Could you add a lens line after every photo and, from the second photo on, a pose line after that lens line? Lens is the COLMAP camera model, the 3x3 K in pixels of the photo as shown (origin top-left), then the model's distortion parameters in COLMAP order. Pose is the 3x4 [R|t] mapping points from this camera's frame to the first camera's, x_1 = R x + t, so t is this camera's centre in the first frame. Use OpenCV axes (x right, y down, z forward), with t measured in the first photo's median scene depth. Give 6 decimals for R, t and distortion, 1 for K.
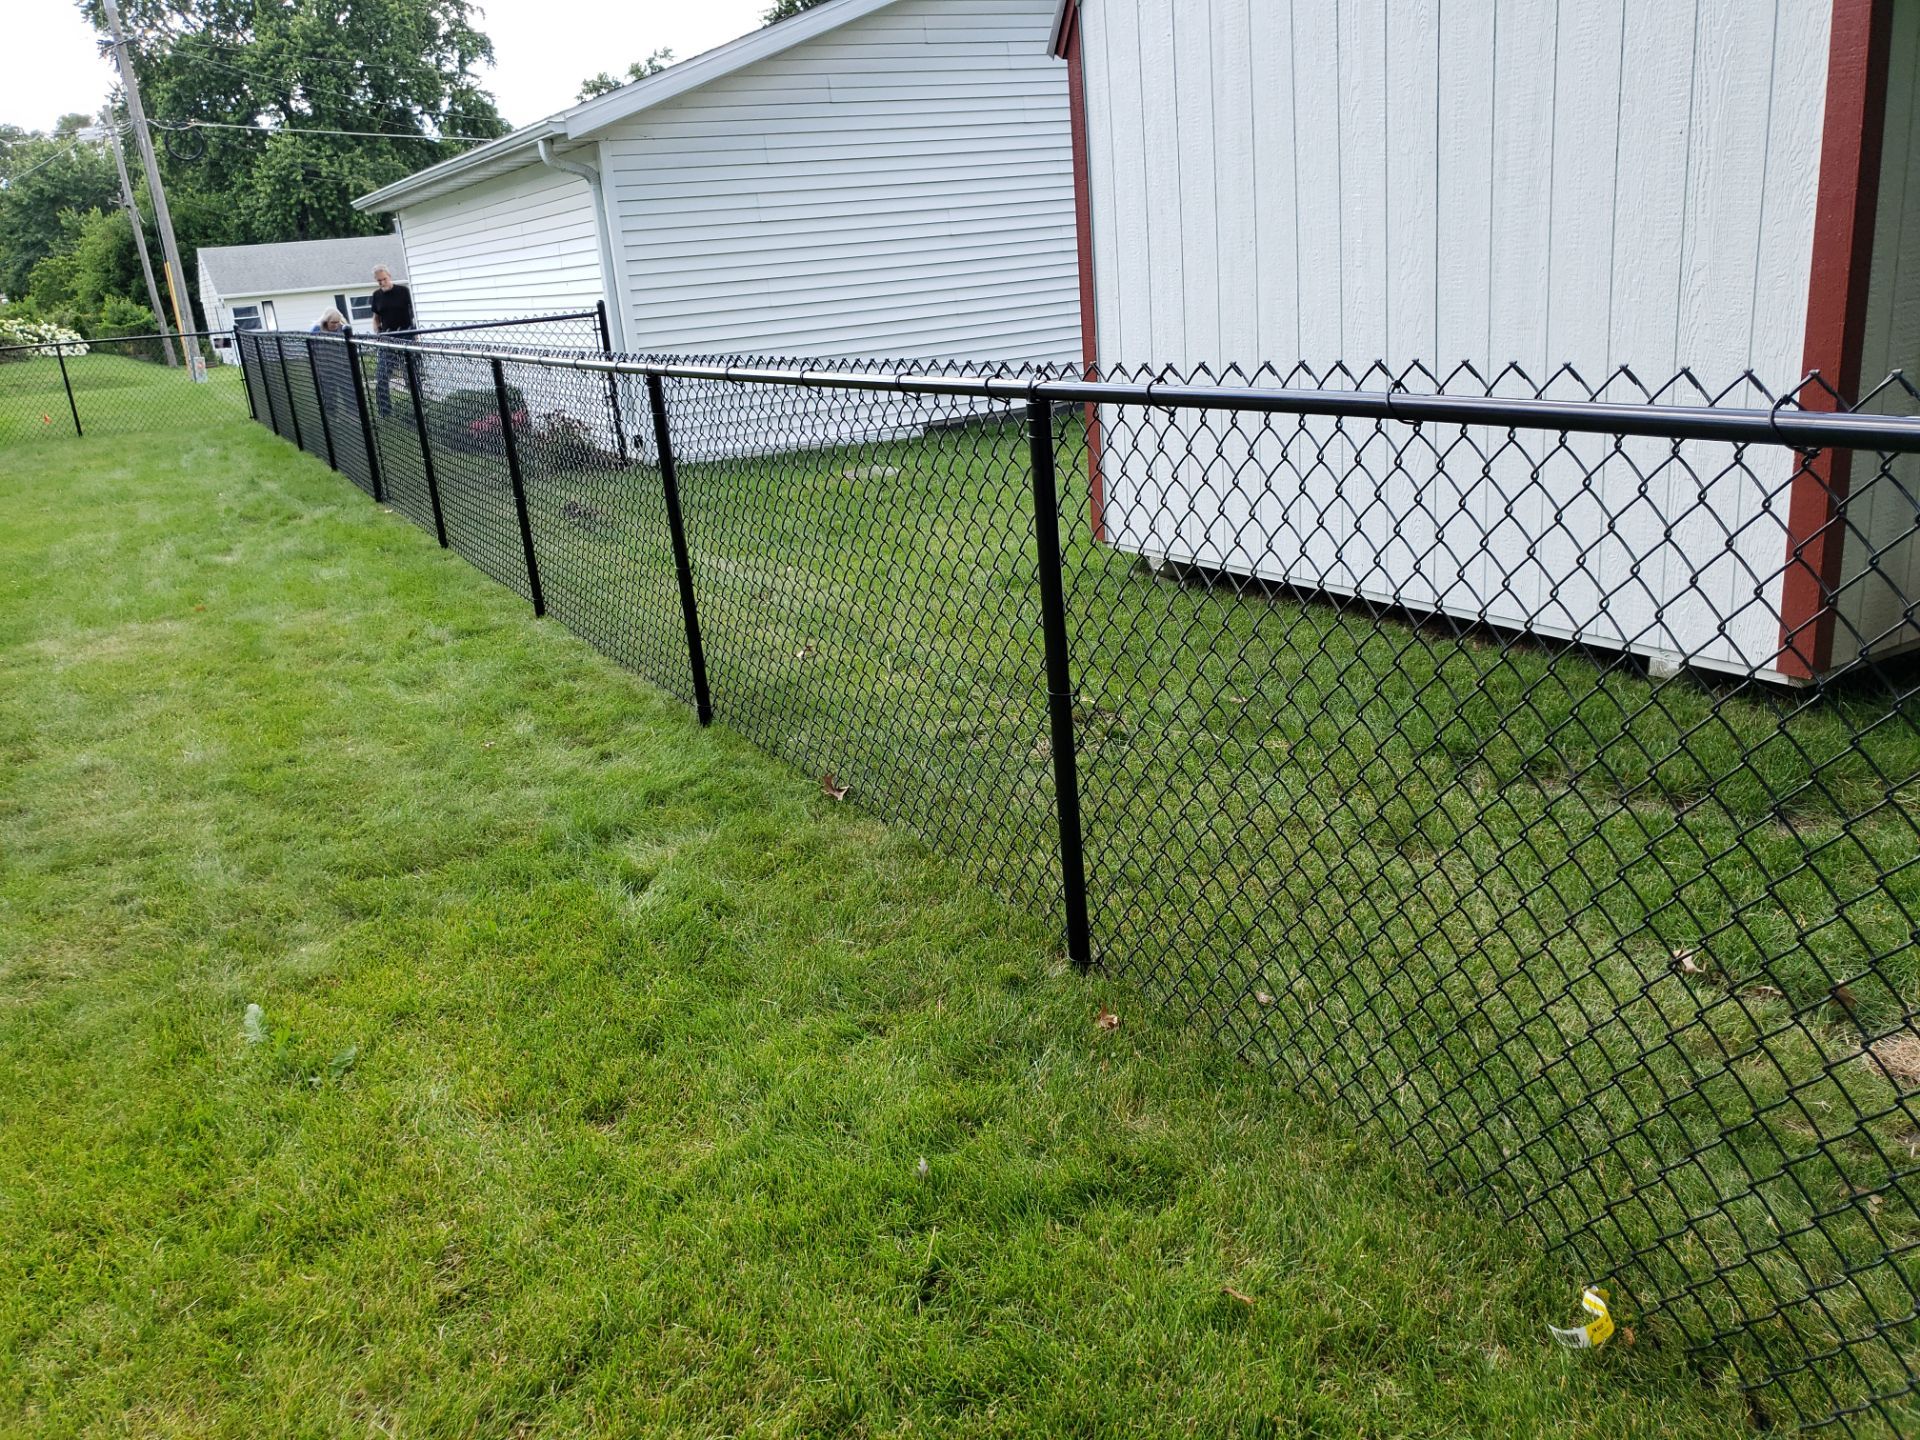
lens RADIAL K [[1539.0, 0, 960.0], [0, 1539.0, 720.0], [0, 0, 1]] dist [0.014673, 0.013583]
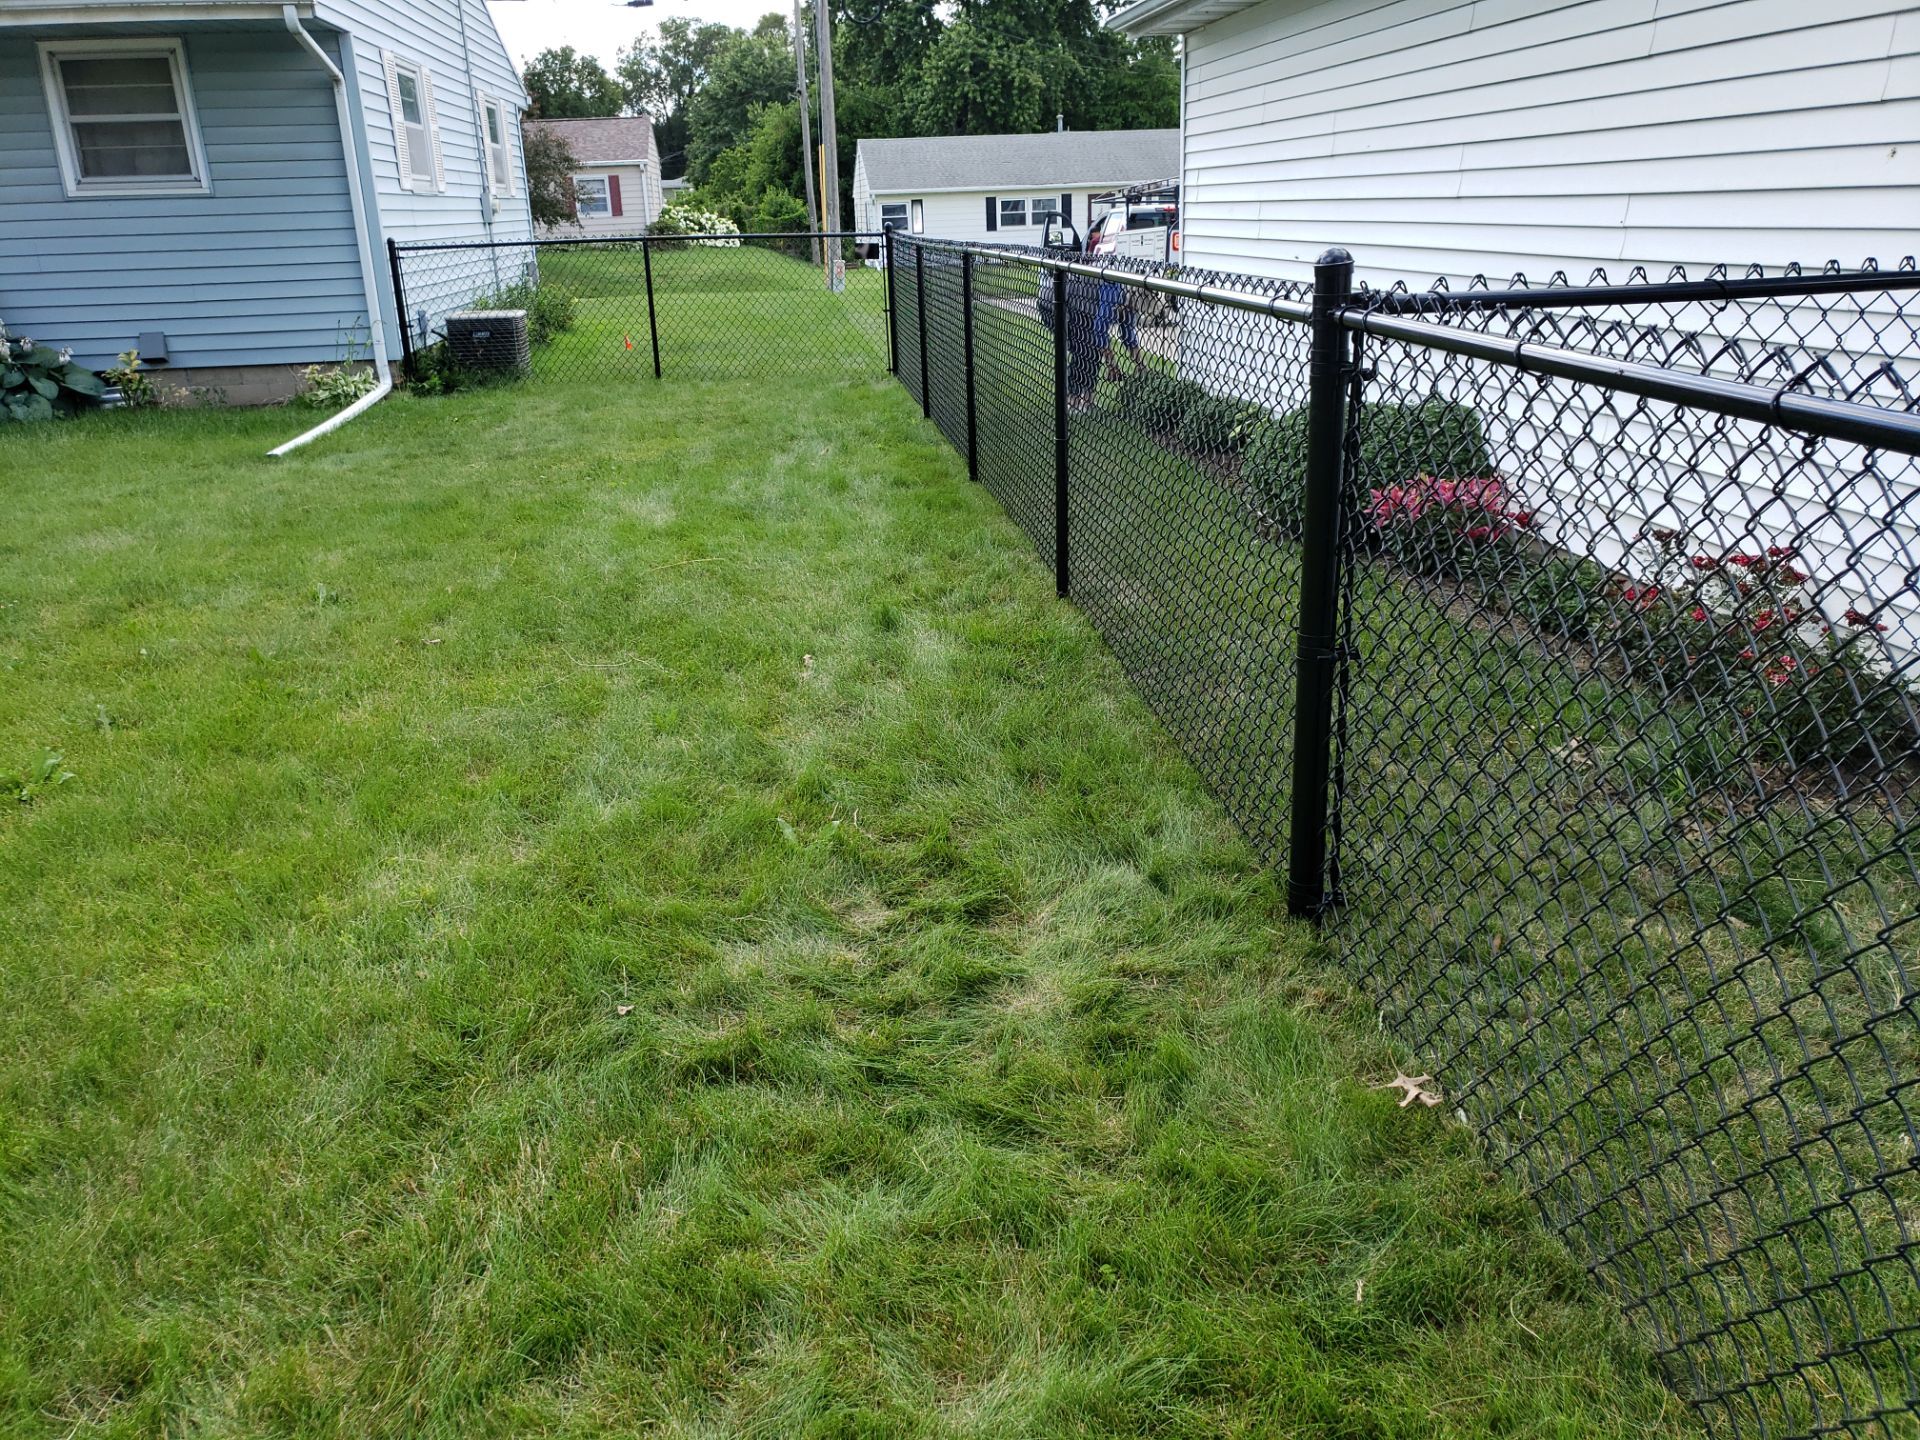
lens RADIAL K [[1527.0, 0, 960.0], [0, 1527.0, 720.0], [0, 0, 1]] dist [0.041068, -0.046497]
pose [[0.928176, 0.167062, -0.332536, -0.053243], [-0.150876, 0.985771, 0.074112, -0.028414], [0.340185, -0.018618, 0.940174, 0.111236]]
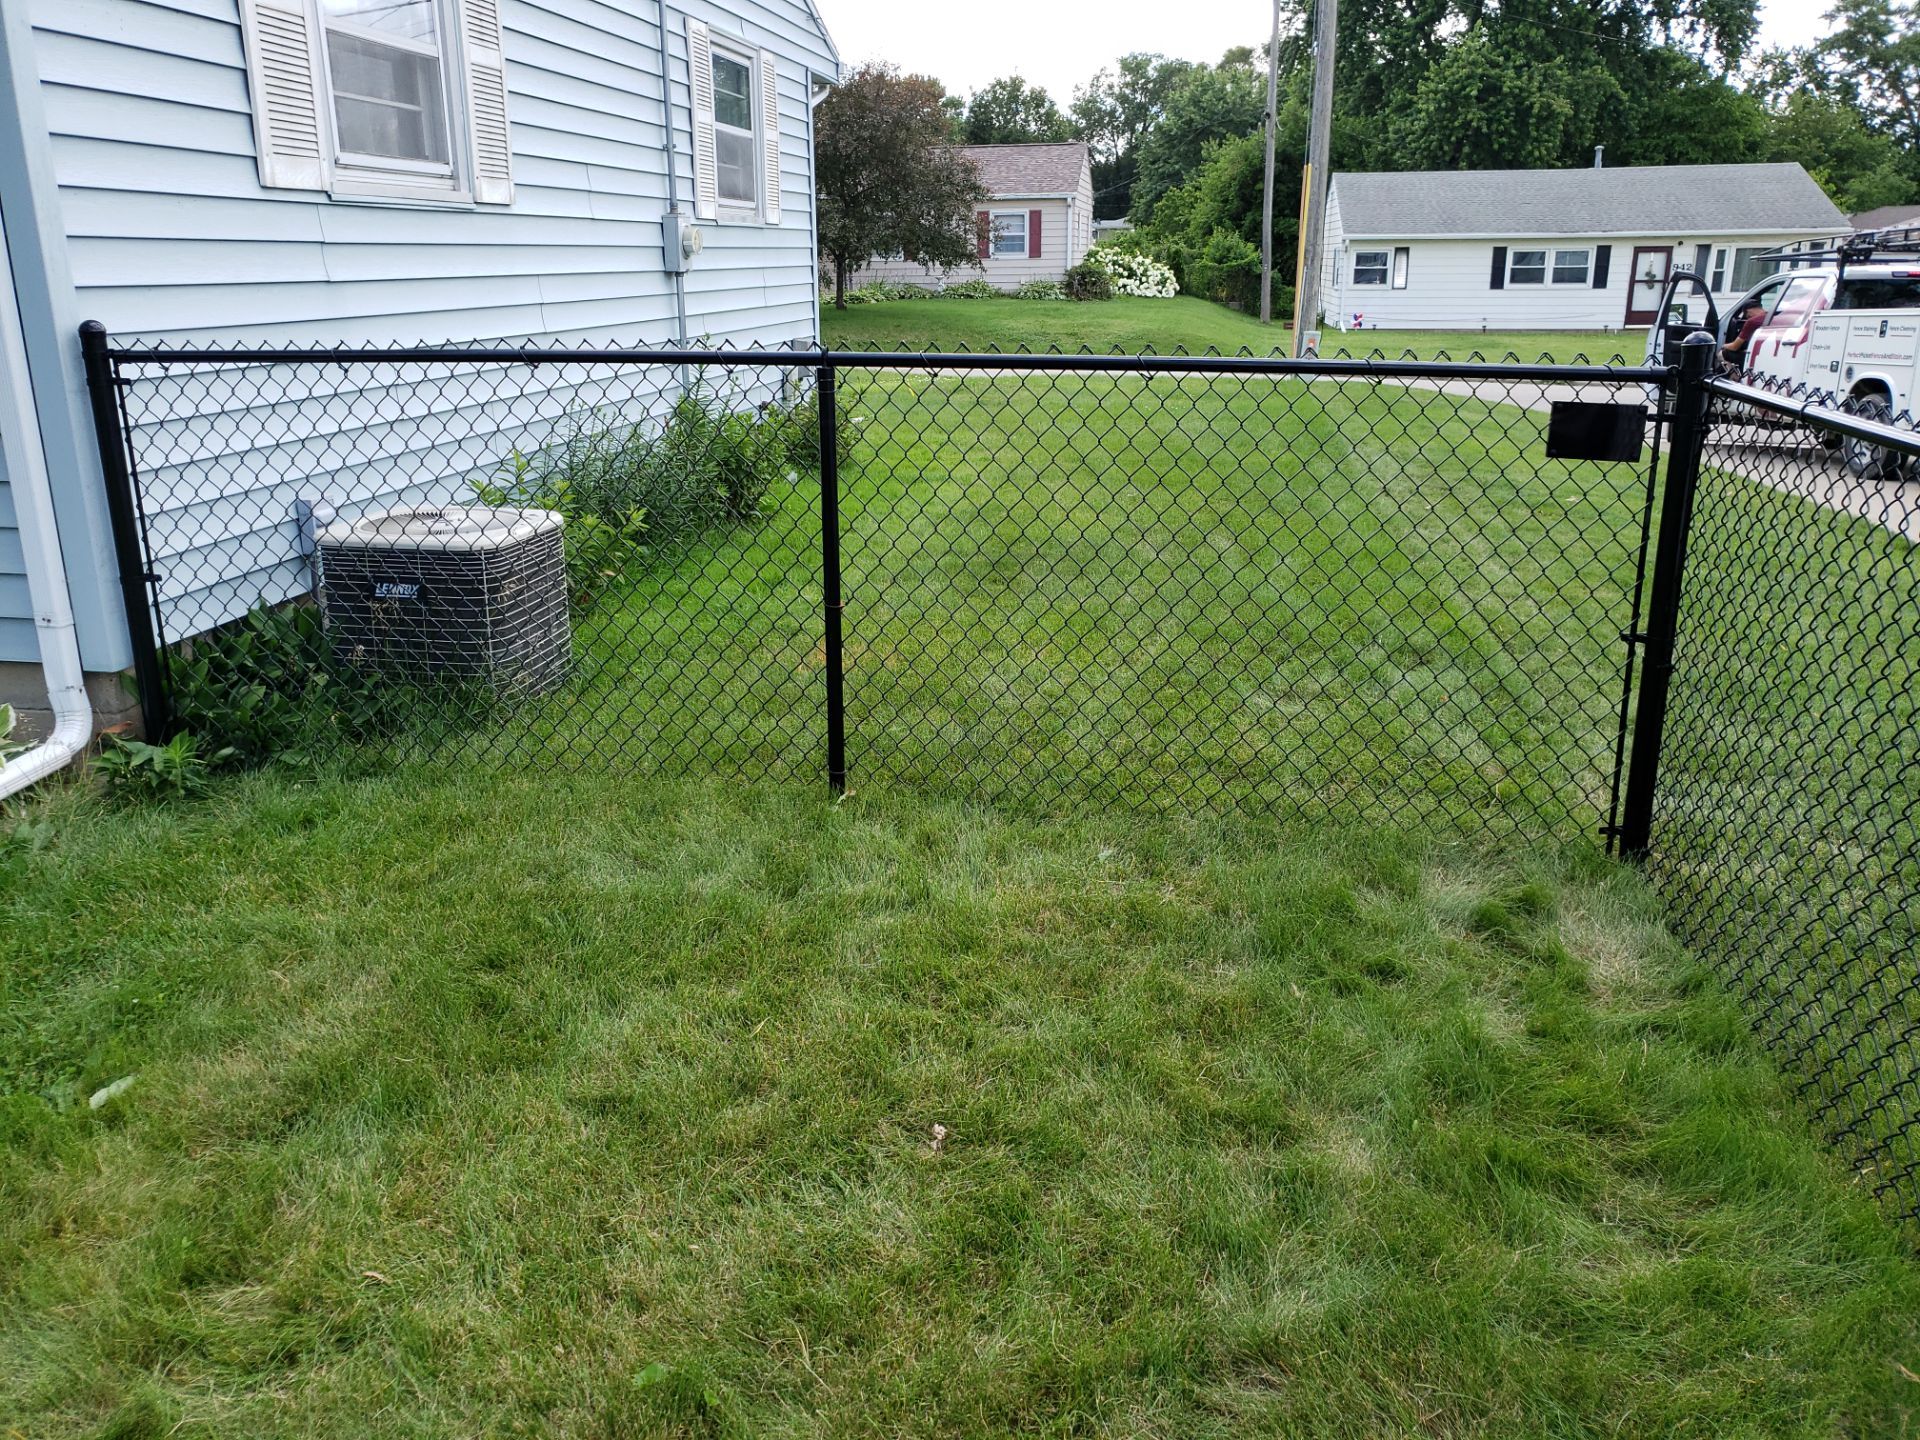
lens RADIAL K [[1539.0, 0, 960.0], [0, 1539.0, 720.0], [0, 0, 1]] dist [0.014673, 0.013583]
pose [[0.793023, 0.251064, -0.555051, -0.119255], [-0.237976, 0.966403, 0.097124, -0.058996], [0.560787, 0.055067, 0.826127, 0.226778]]
